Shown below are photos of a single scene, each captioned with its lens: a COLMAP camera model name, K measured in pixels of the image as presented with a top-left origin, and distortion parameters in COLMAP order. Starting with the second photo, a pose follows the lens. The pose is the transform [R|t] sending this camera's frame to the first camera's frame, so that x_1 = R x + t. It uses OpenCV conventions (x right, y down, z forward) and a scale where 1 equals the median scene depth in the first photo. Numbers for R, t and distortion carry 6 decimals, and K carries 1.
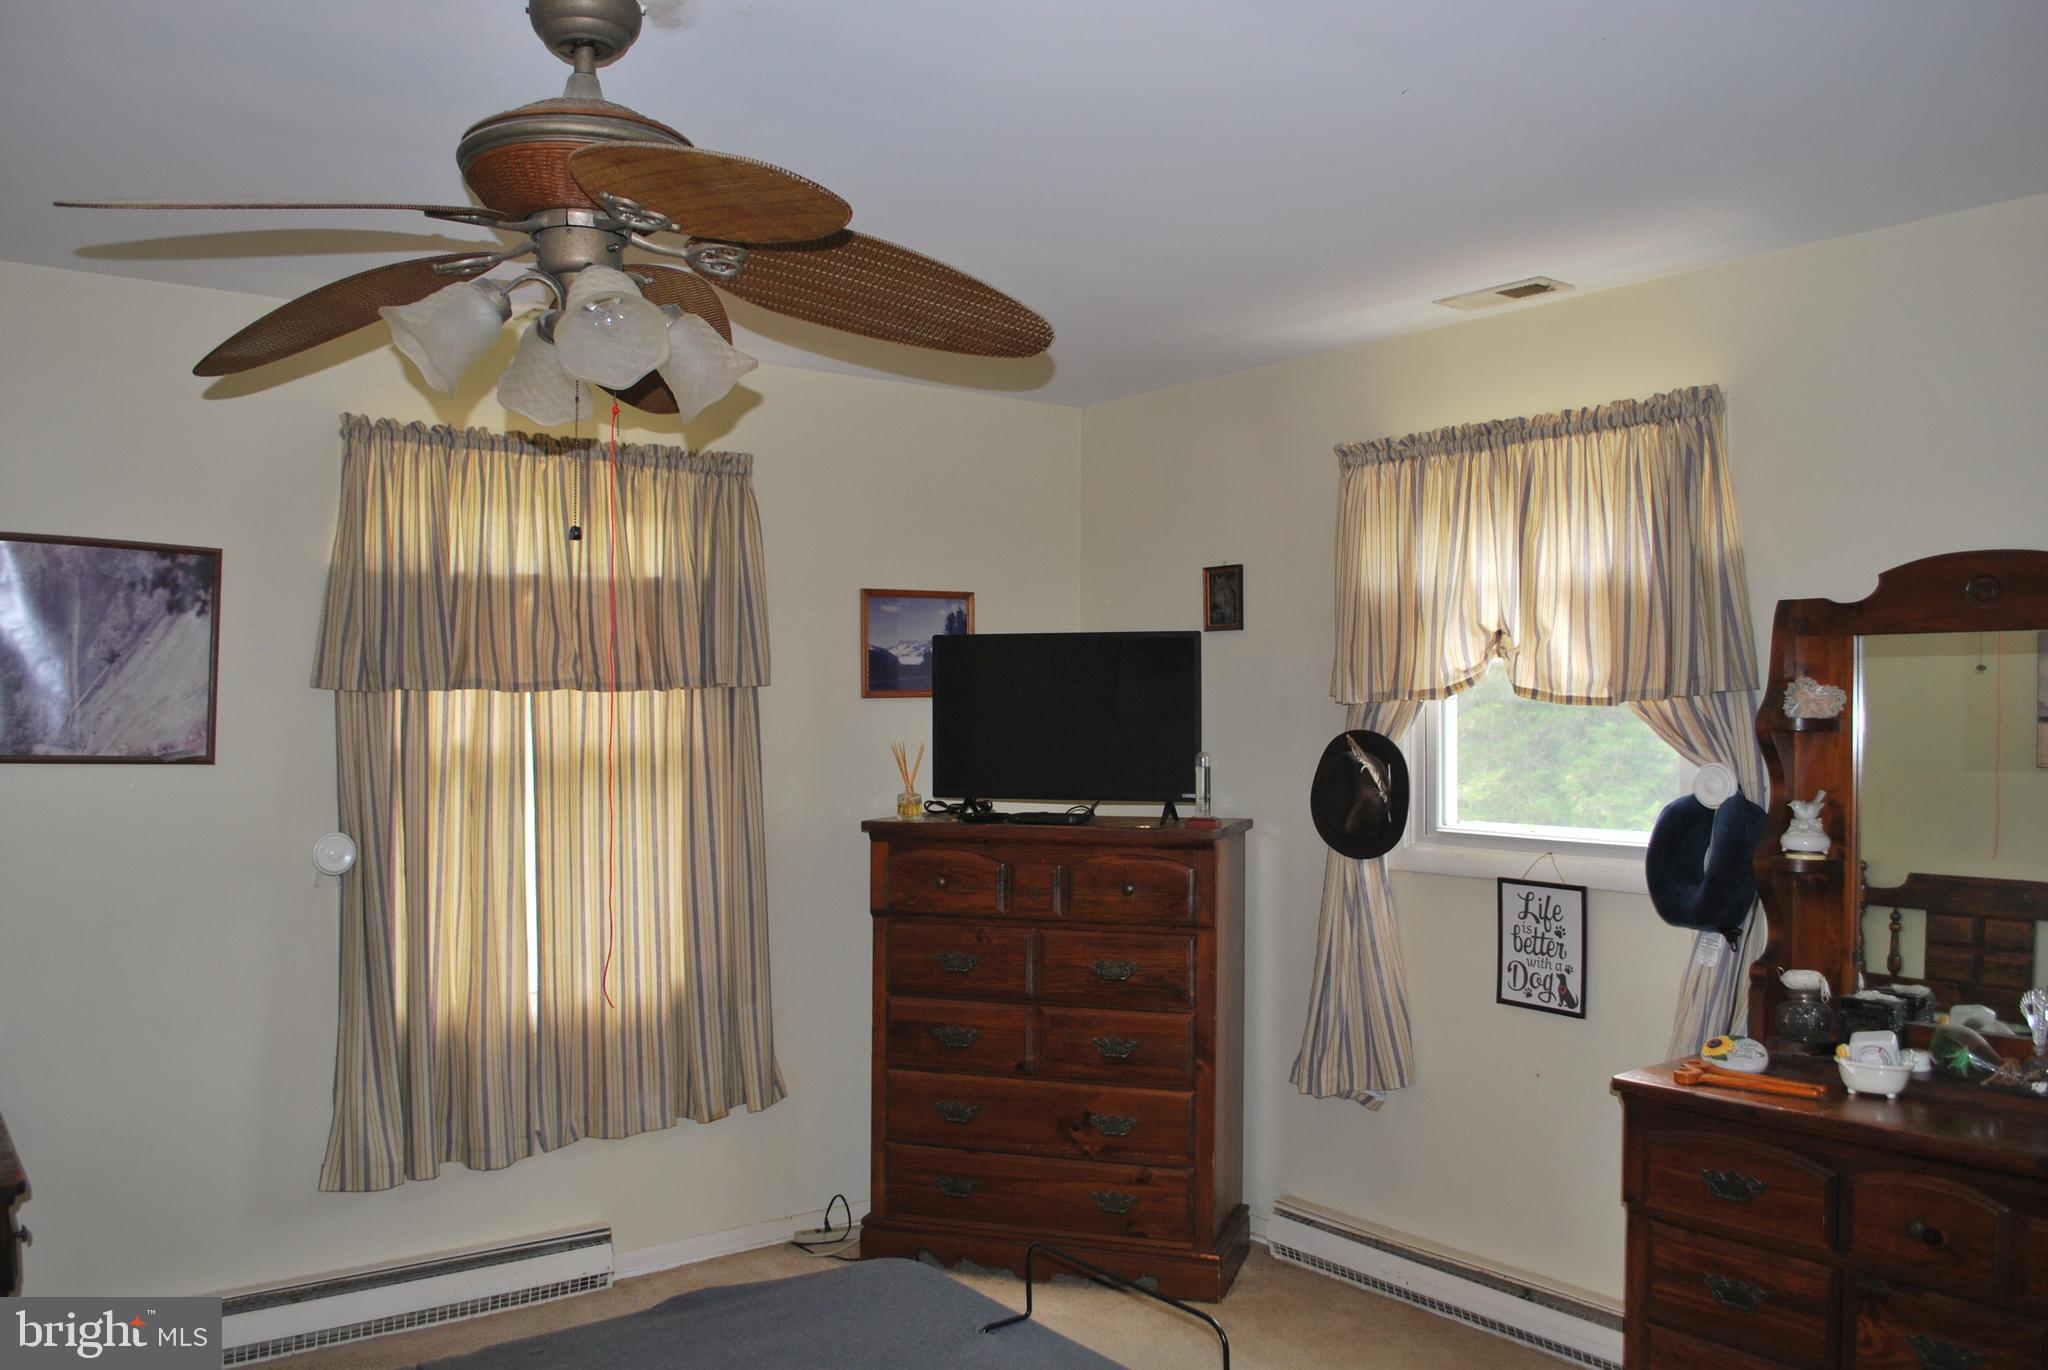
lens RADIAL K [[1615.1, 0, 1024.0], [0, 1615.1, 685.0], [0, 0, 1]] dist [-0.079559, 0.004046]
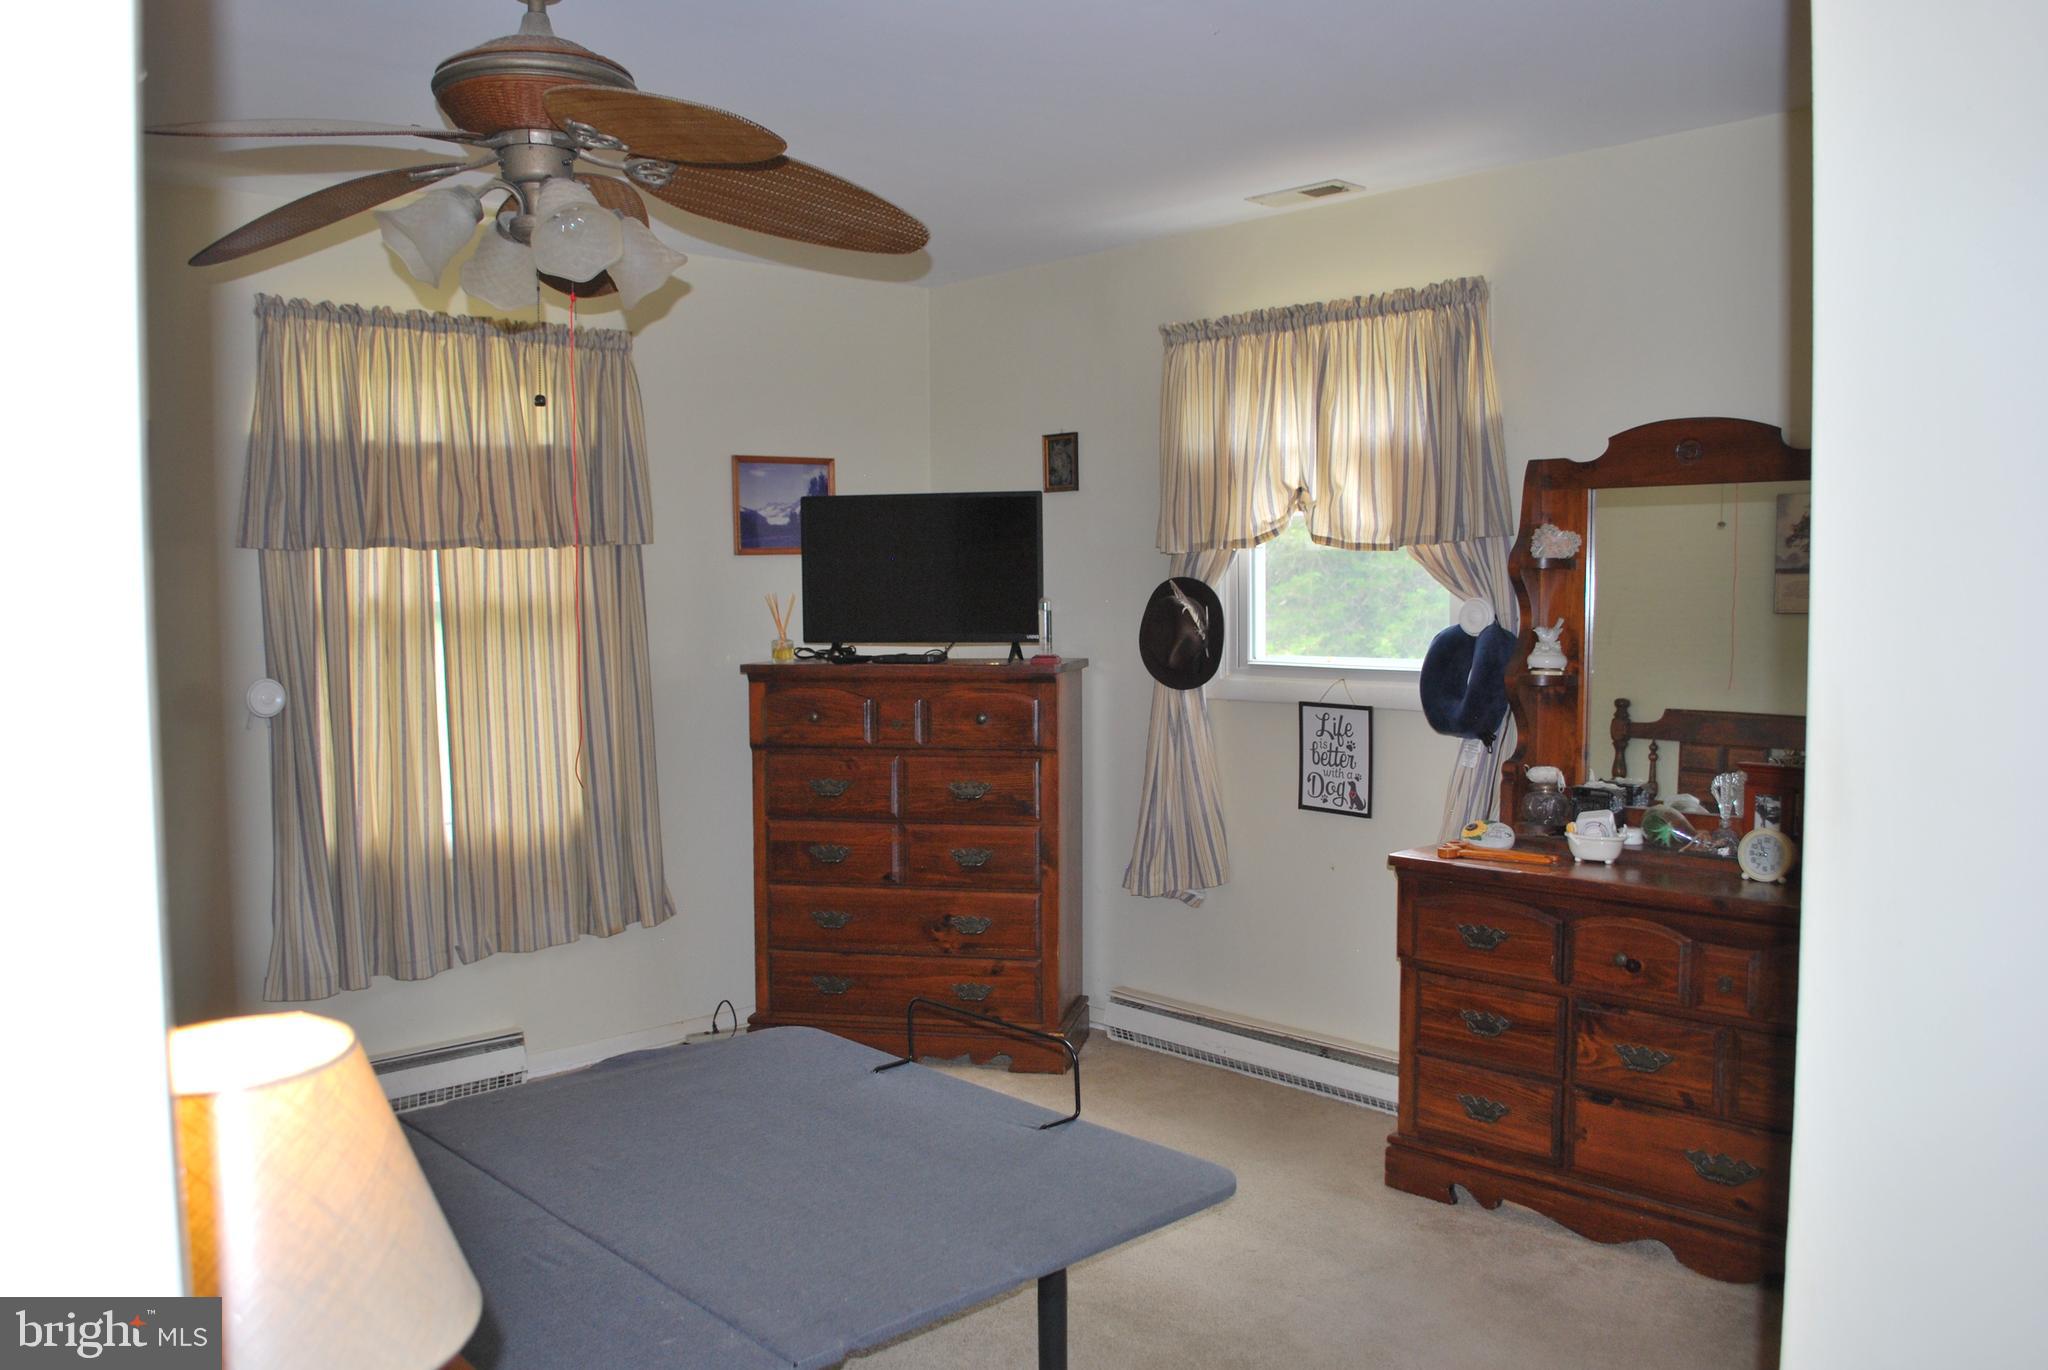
lens RADIAL K [[1615.1, 0, 1024.0], [0, 1615.1, 685.0], [0, 0, 1]] dist [-0.079559, 0.004046]
pose [[0.994318, -0.016637, 0.105141, -0.025947], [0.008503, 0.996968, 0.077348, 0.015988], [-0.106110, -0.076014, 0.991445, -0.138844]]
